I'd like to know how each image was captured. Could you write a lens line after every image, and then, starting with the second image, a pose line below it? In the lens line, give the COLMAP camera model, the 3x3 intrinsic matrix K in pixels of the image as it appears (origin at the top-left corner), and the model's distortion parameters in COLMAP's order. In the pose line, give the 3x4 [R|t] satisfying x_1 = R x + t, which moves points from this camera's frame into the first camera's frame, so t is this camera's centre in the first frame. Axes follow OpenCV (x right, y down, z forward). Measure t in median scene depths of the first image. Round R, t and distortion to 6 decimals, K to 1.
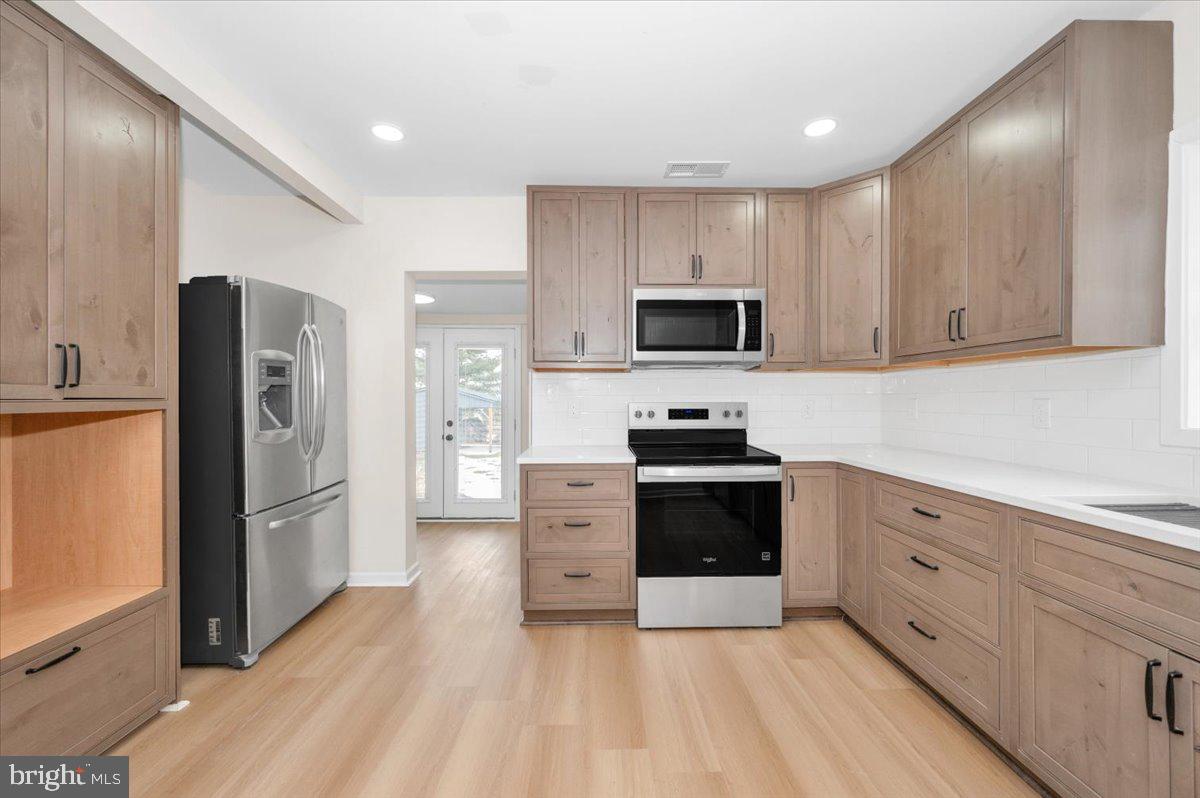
lens RADIAL K [[509.0, 0, 618.1], [0, 509.0, 406.7], [0, 0, 1]] dist [0.006689, -0.000849]
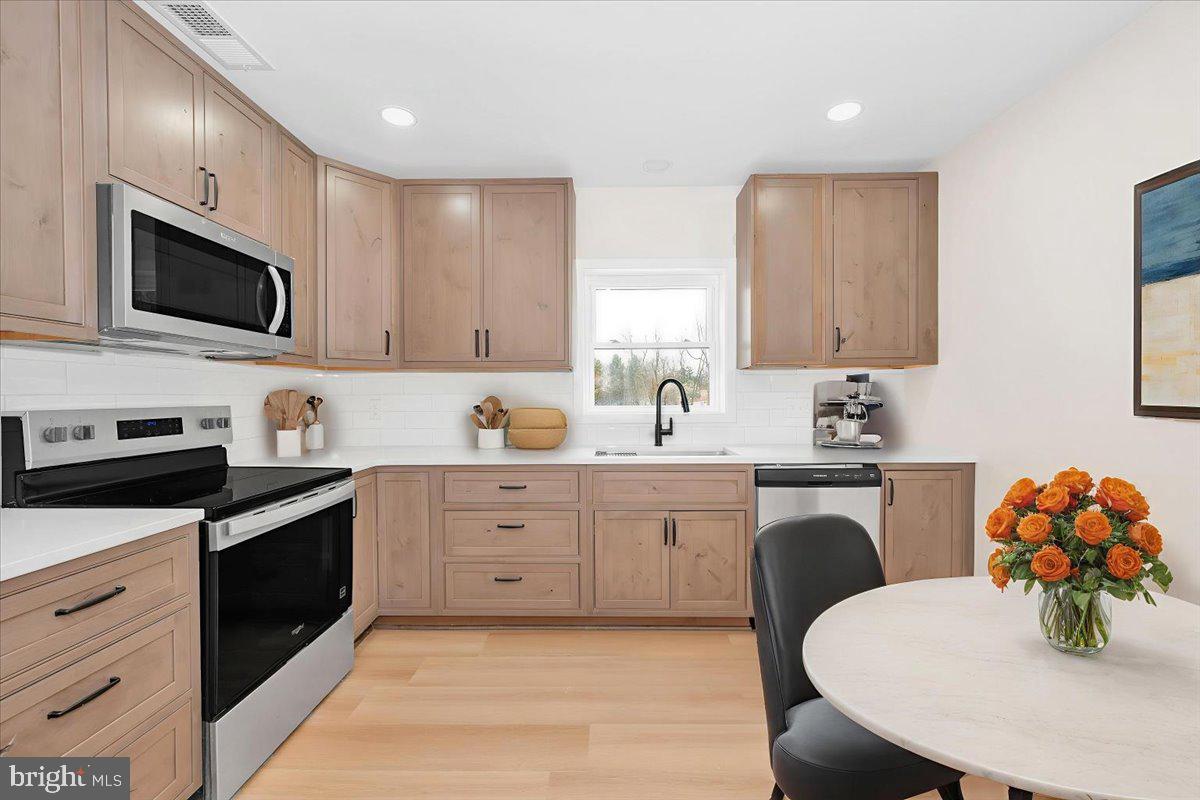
lens RADIAL K [[448.7, 0, 640.5], [0, 448.7, 409.5], [0, 0, 1]] dist [-0.000147, -0.000097]
pose [[0.036443, -0.026061, 0.998996, -0.426097], [0.019246, 0.999493, 0.025372, -0.010351], [-0.999150, 0.018302, 0.036926, 0.510435]]
